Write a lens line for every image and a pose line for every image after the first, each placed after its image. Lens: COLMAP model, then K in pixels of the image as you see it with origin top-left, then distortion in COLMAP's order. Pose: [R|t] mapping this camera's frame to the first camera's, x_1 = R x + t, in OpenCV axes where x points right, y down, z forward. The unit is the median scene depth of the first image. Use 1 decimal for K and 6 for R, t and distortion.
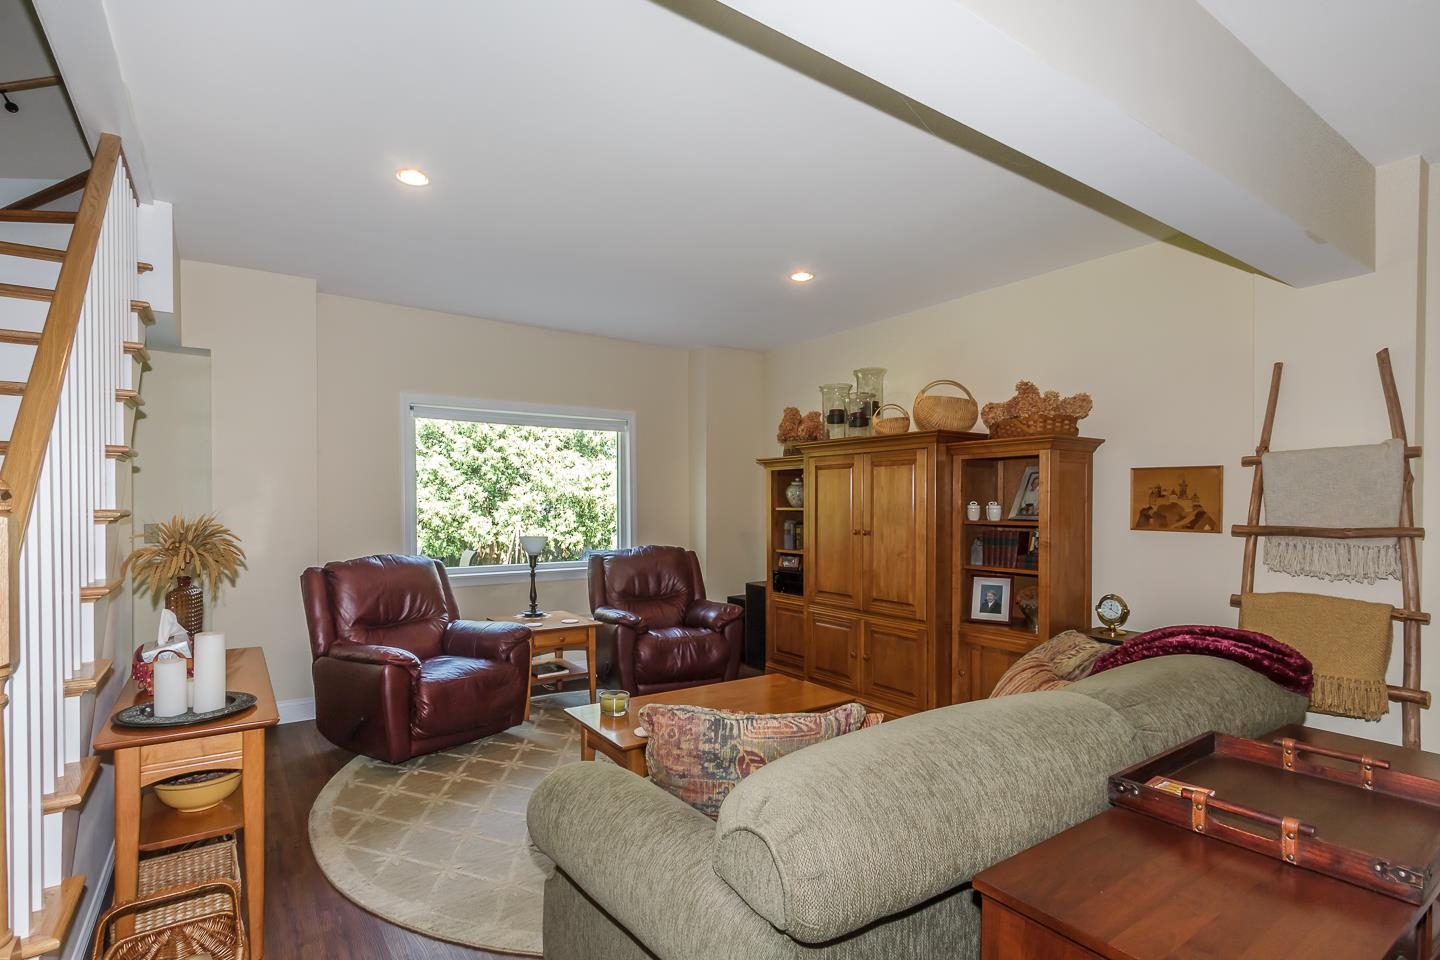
lens RADIAL K [[707.8, 0, 717.3], [0, 707.8, 518.4], [0, 0, 1]] dist [-0.017111, -0.000224]
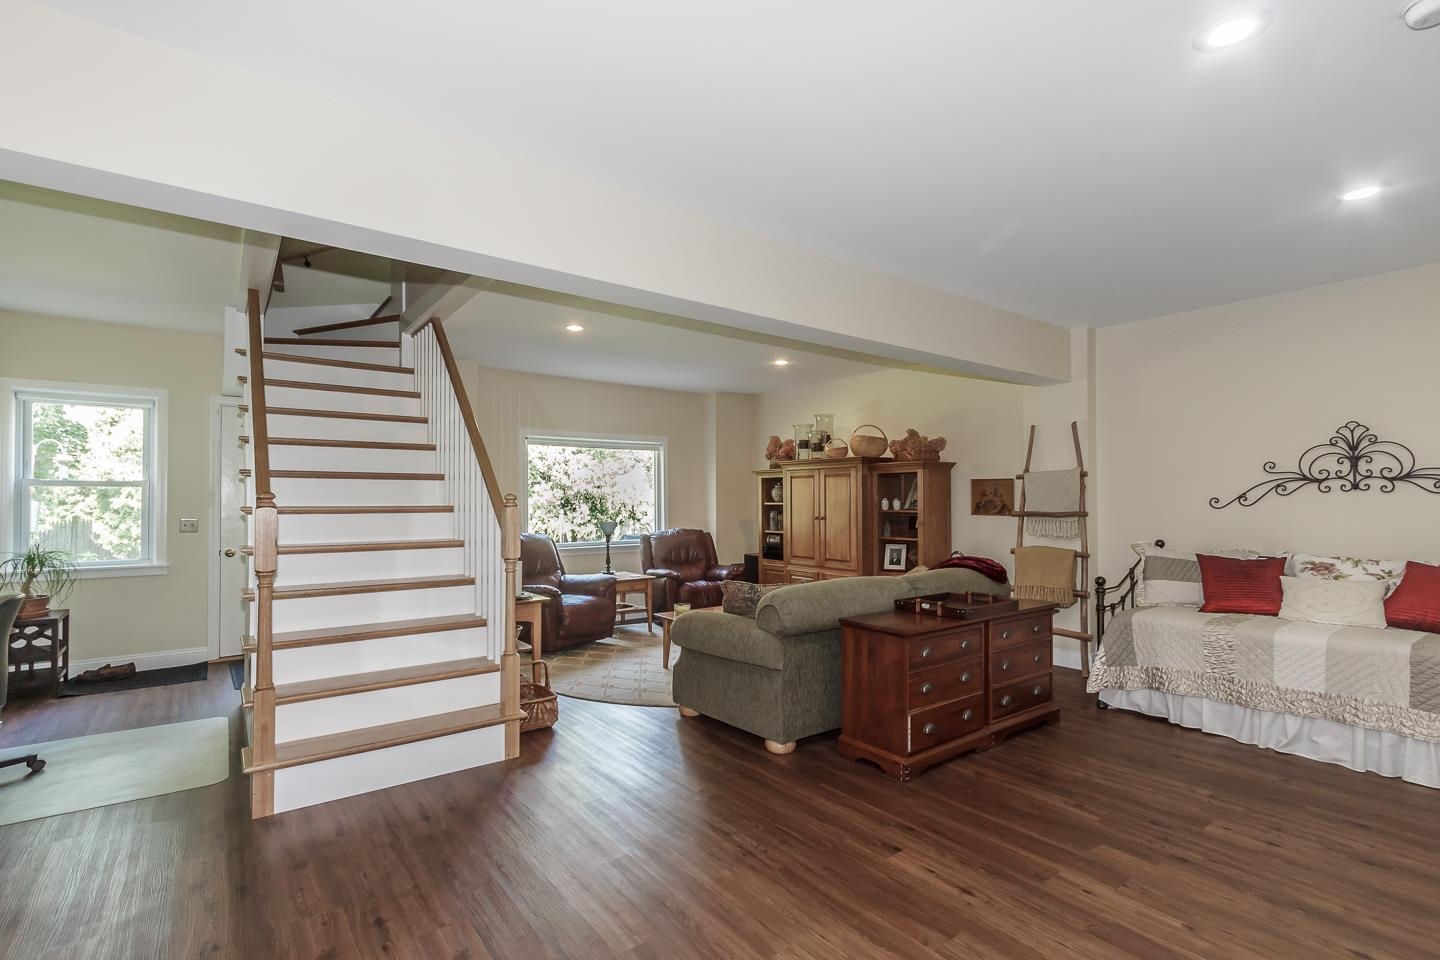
lens RADIAL K [[679.5, 0, 726.1], [0, 679.5, 503.2], [0, 0, 1]] dist [-0.000439, 0.000115]
pose [[0.999180, -0.005054, 0.040167, -0.065502], [0.005585, 0.999898, -0.013116, 0.005090], [-0.040097, 0.013329, 0.999107, -0.504661]]
